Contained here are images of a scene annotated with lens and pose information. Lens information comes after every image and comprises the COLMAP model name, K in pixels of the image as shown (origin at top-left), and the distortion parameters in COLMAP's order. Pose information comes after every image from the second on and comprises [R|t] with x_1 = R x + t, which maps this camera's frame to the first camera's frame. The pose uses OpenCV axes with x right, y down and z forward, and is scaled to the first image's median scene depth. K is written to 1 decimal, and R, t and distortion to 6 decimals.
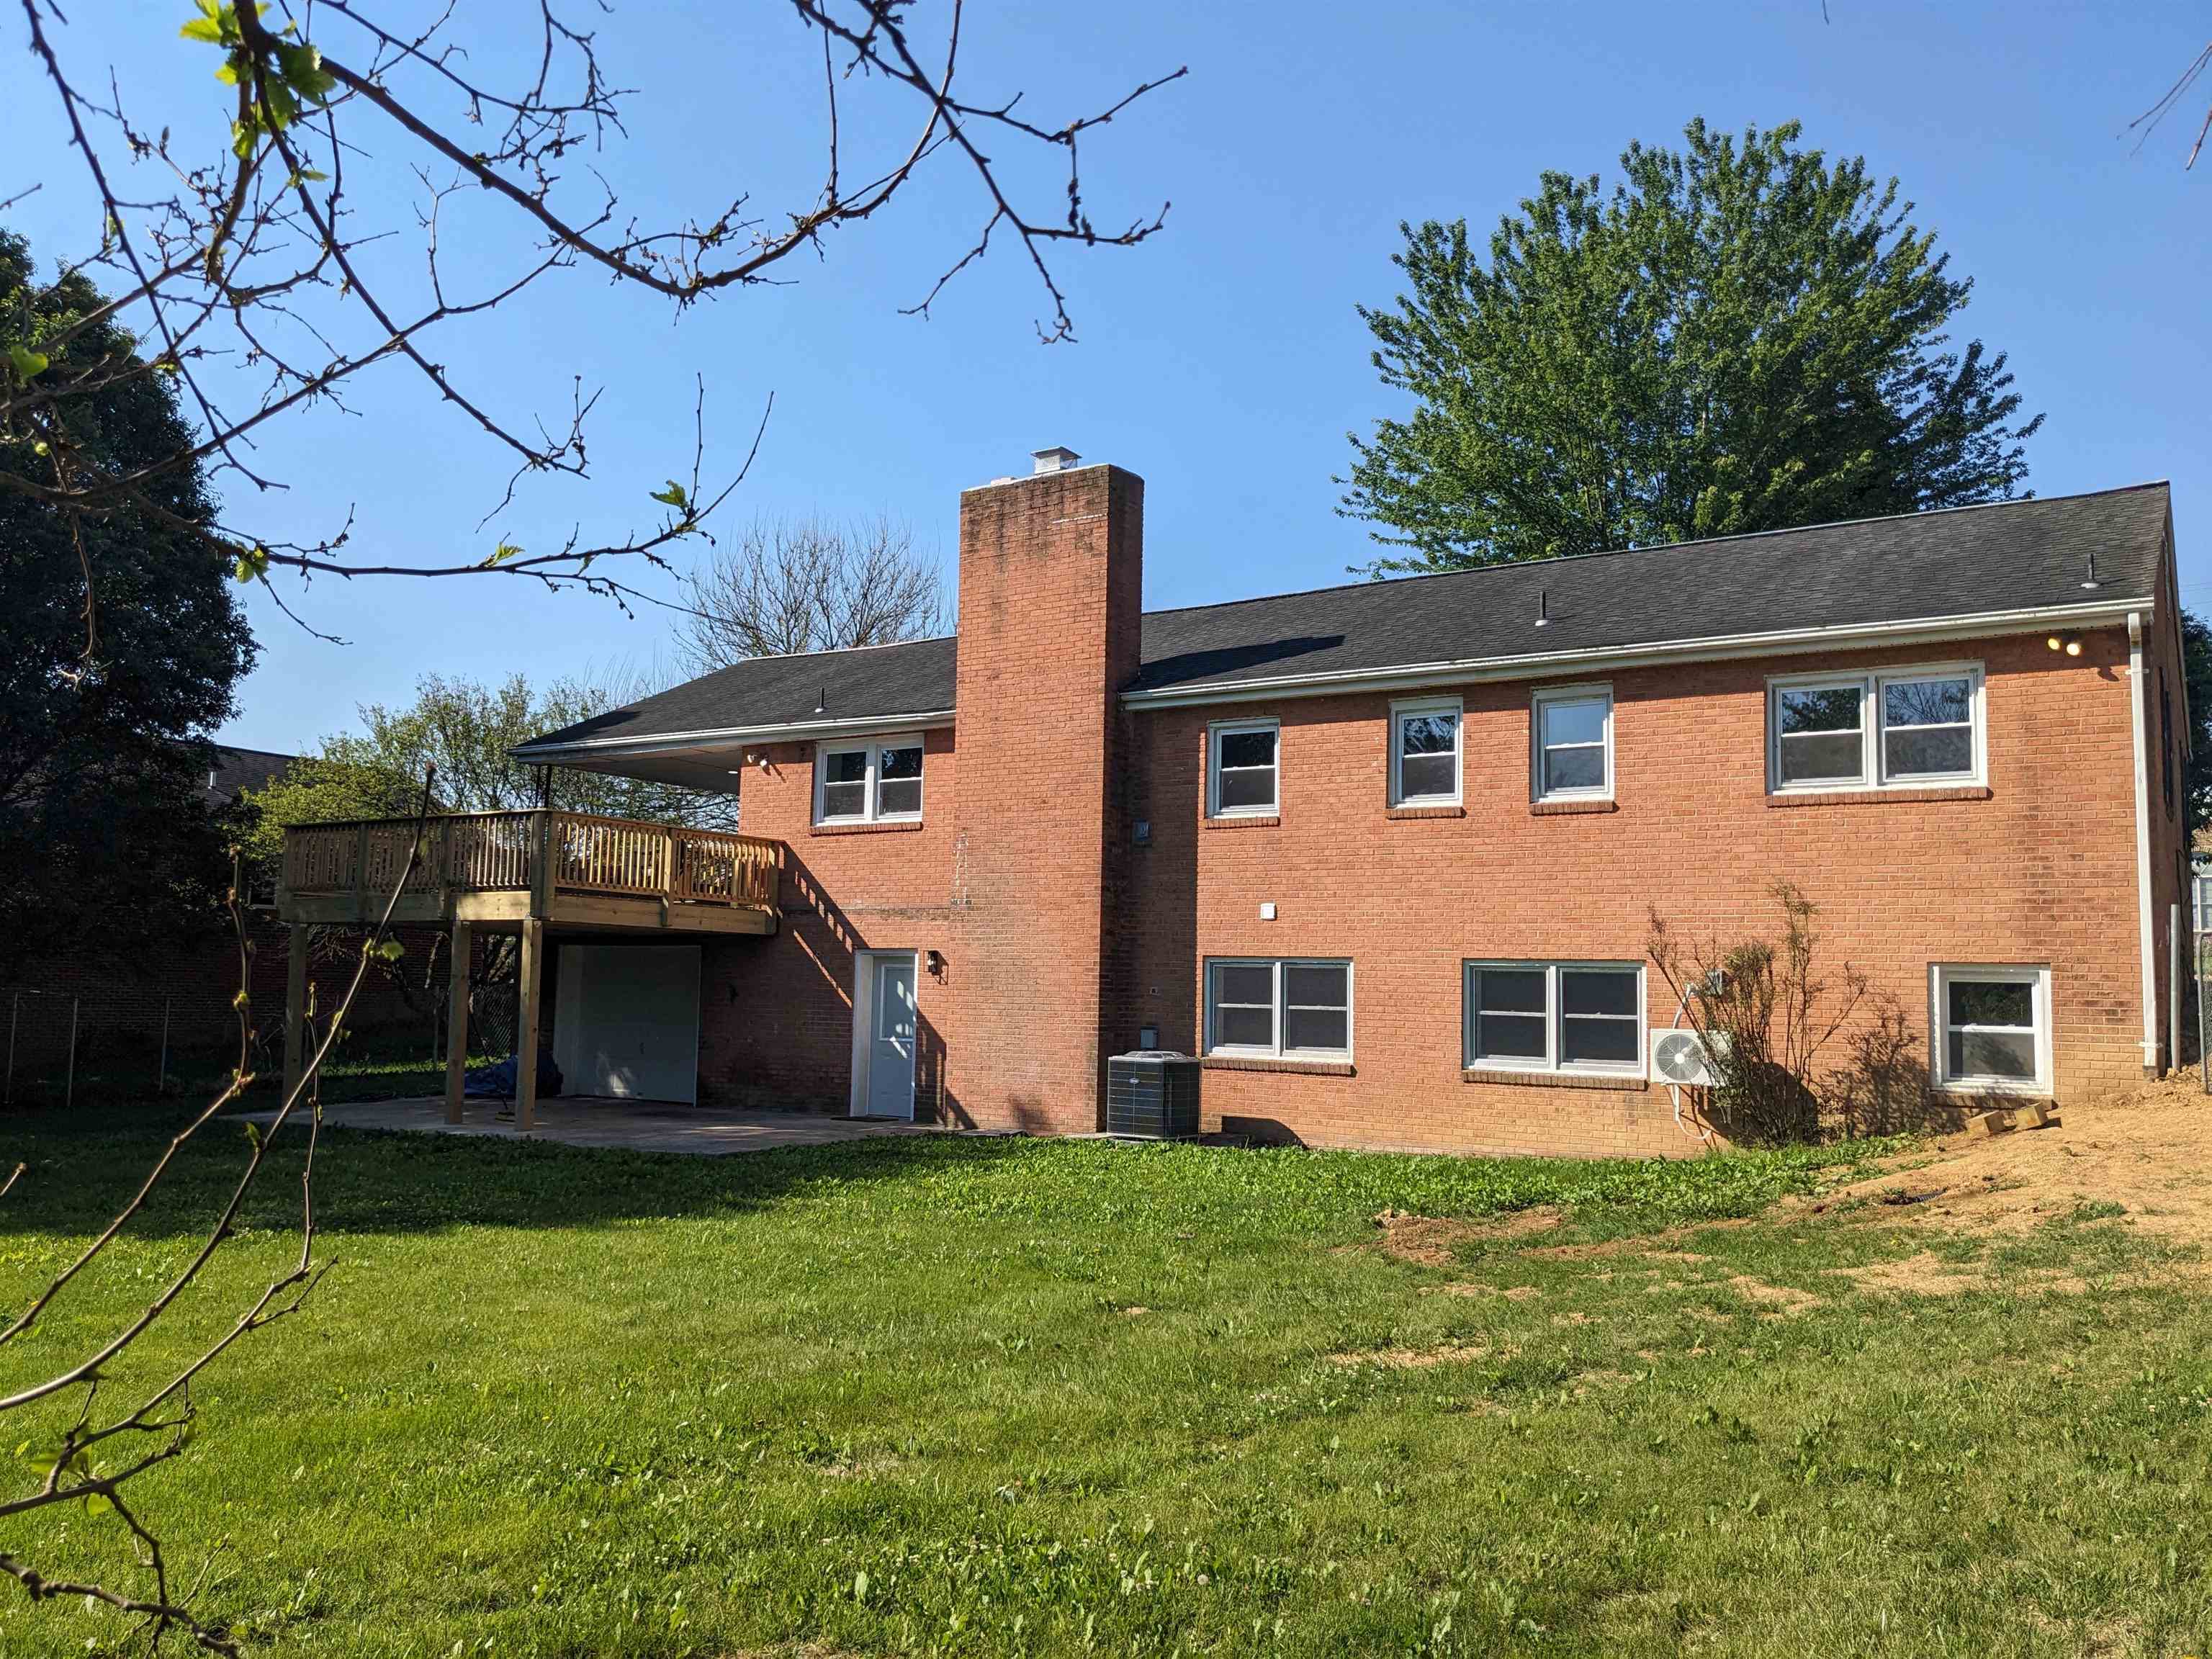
lens RADIAL K [[1778.0, 0, 1106.0], [0, 1778.0, 829.5], [0, 0, 1]] dist [0.069573, -0.126398]
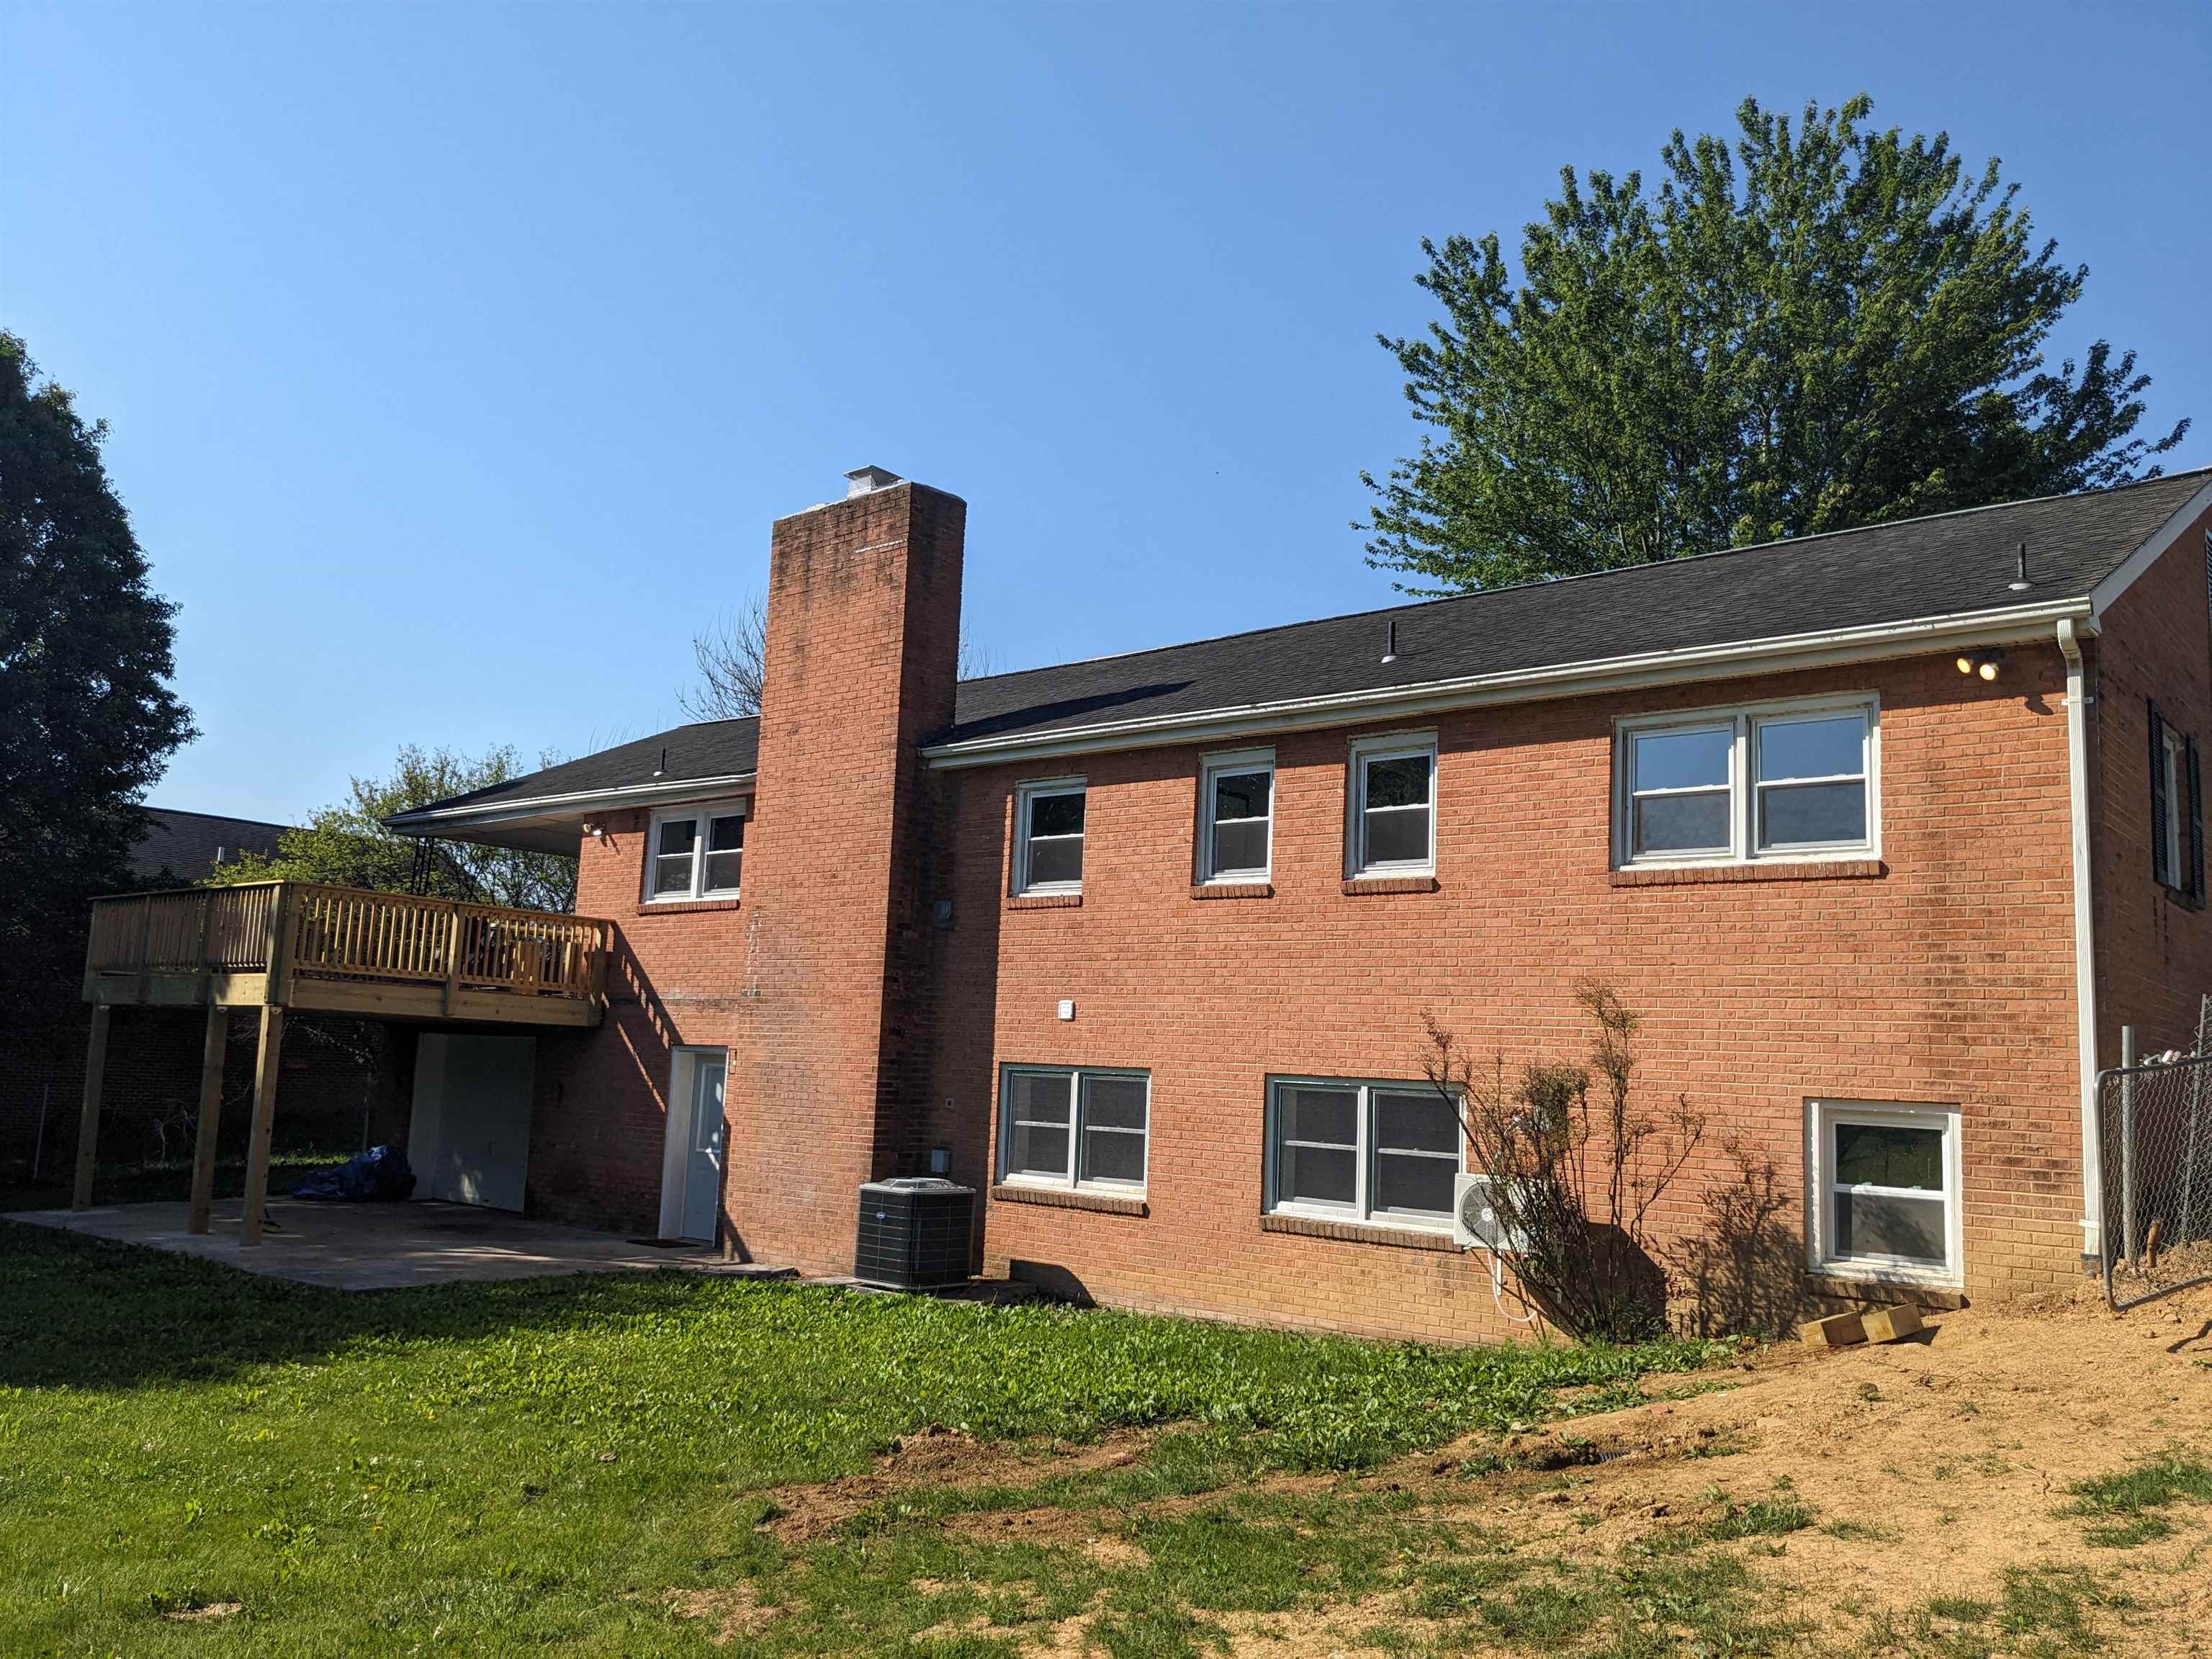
lens RADIAL K [[1787.5, 0, 1106.0], [0, 1787.5, 829.5], [0, 0, 1]] dist [0.072016, -0.081953]
pose [[0.991657, 0.004104, -0.128838, 0.208446], [-0.010403, 0.998781, -0.048261, 0.002133], [0.128482, 0.049199, 0.990491, 0.170092]]
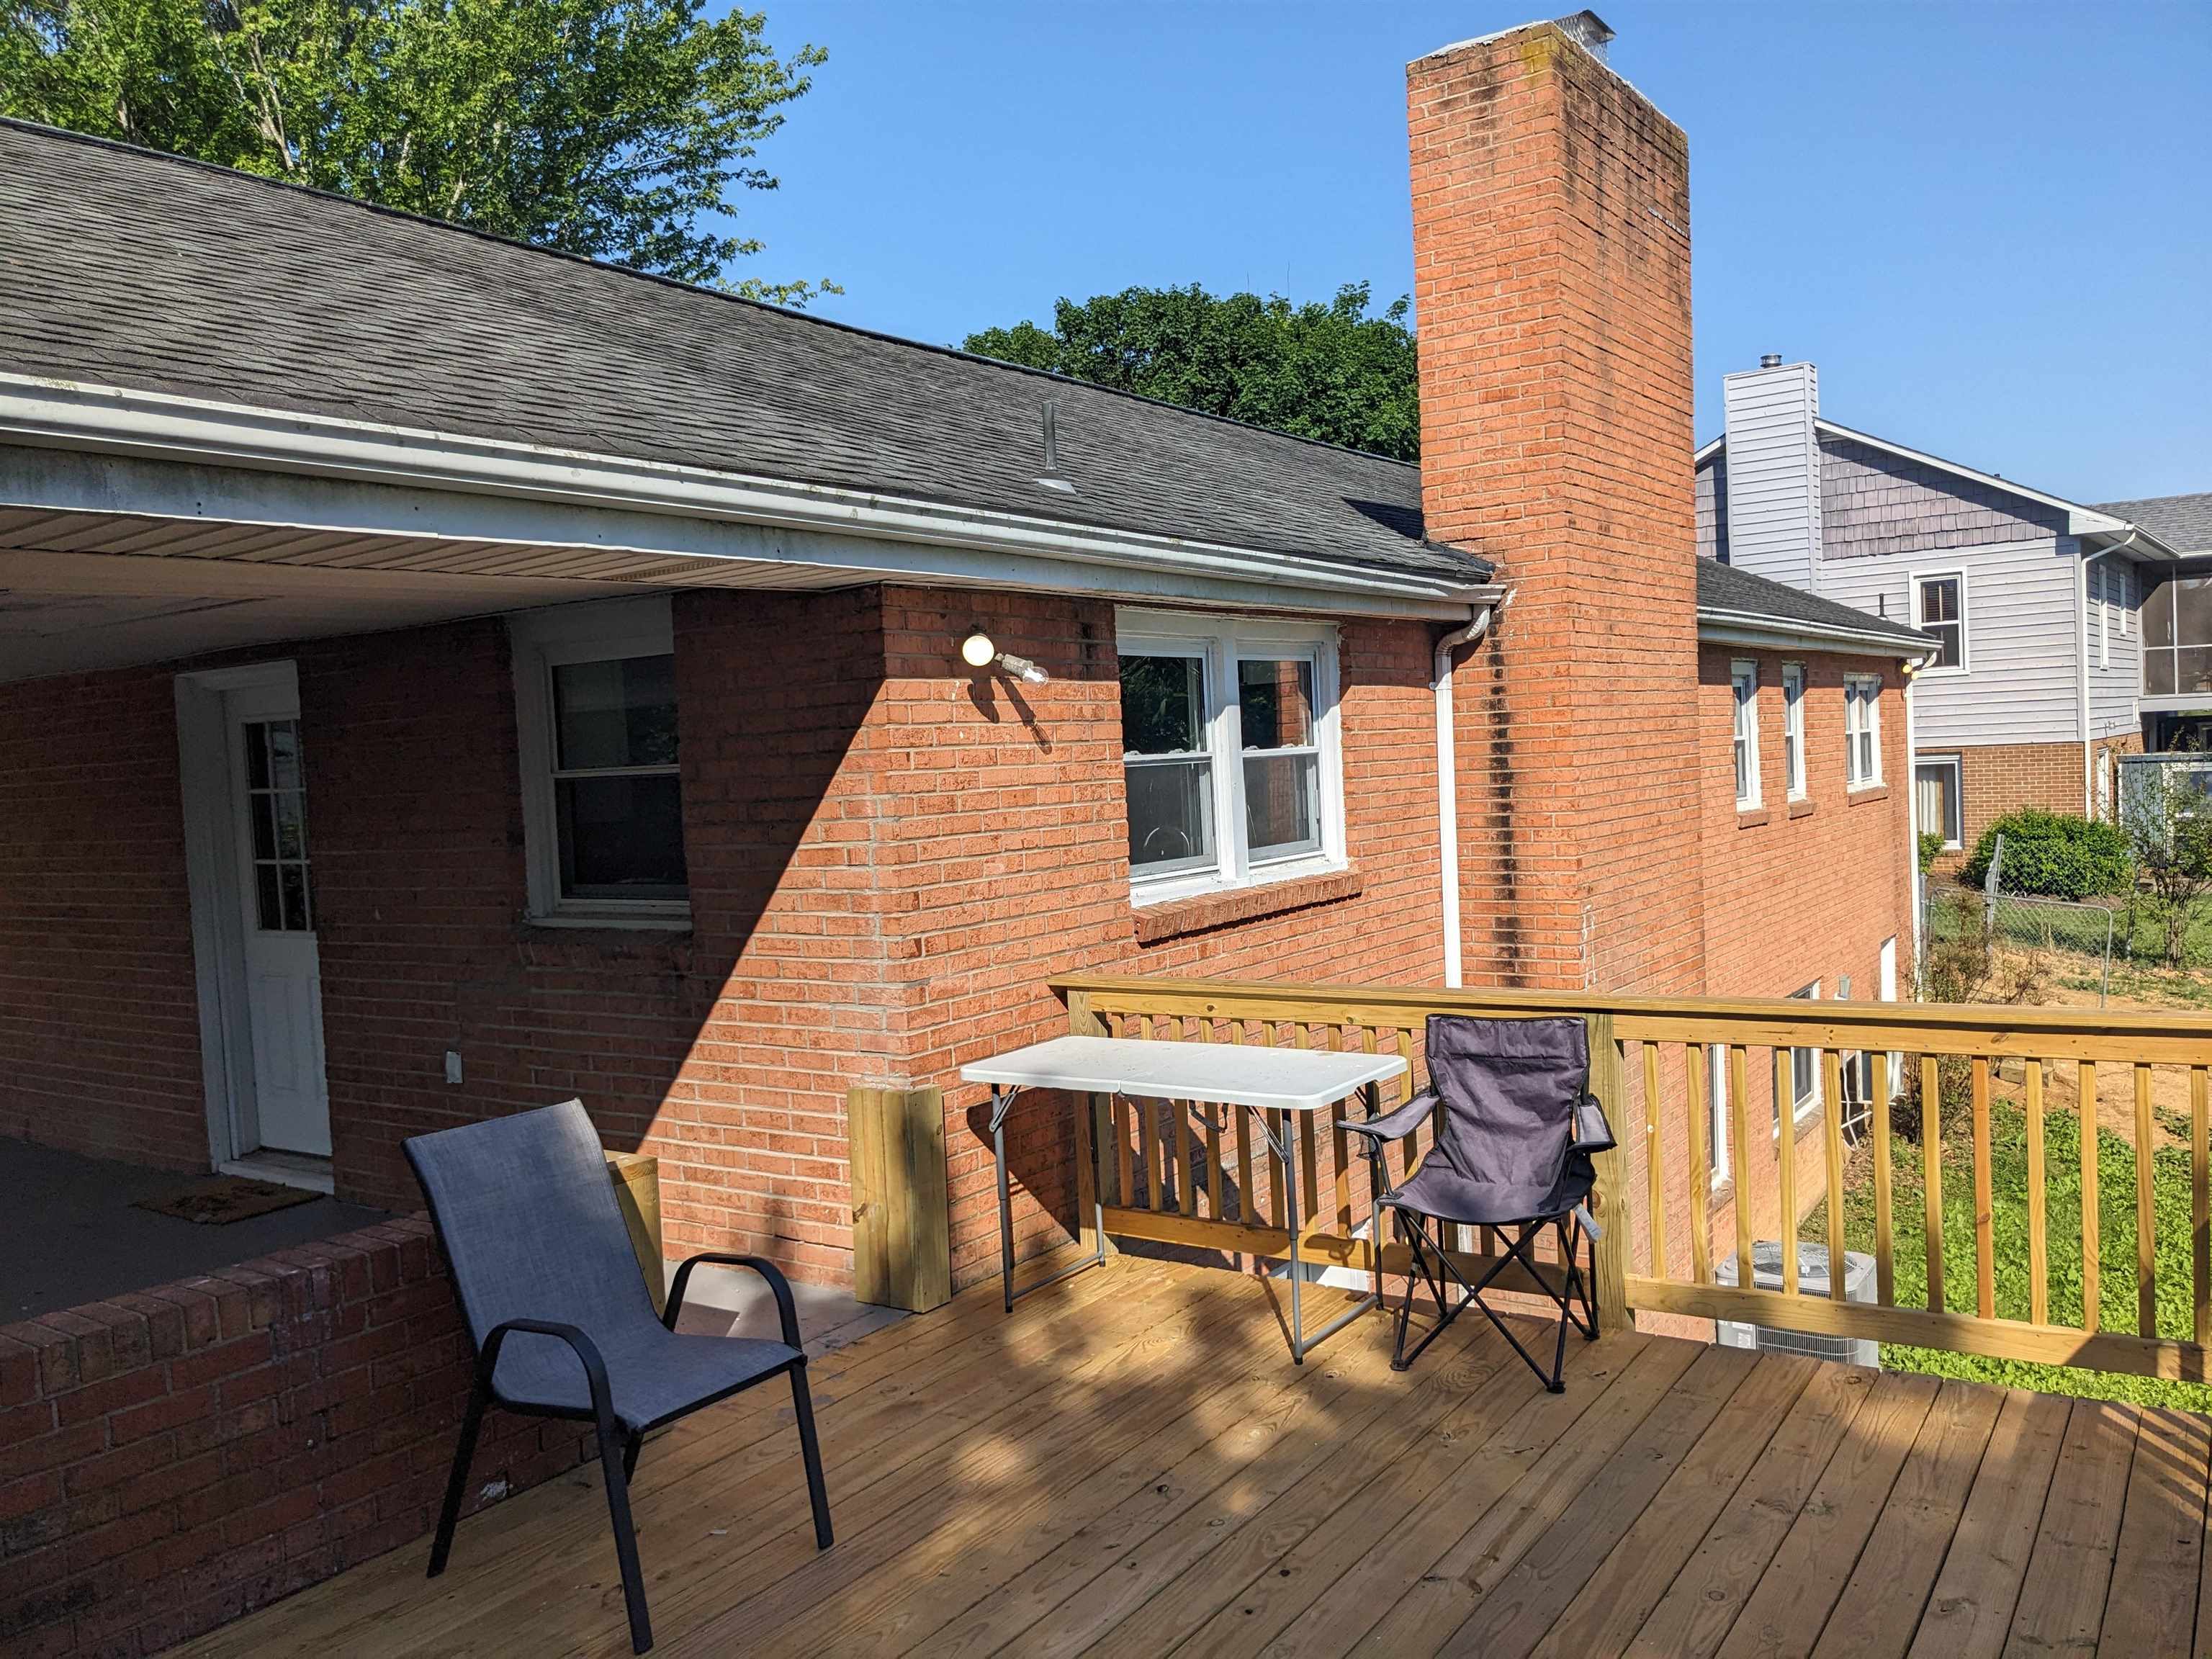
lens RADIAL K [[1778.0, 0, 1106.0], [0, 1778.0, 829.5], [0, 0, 1]] dist [0.069573, -0.126398]
pose [[-0.019868, -0.066315, 0.997601, -0.515308], [-0.037217, 0.997155, 0.065544, -0.038773], [-0.999110, -0.035825, -0.022279, 1.180948]]
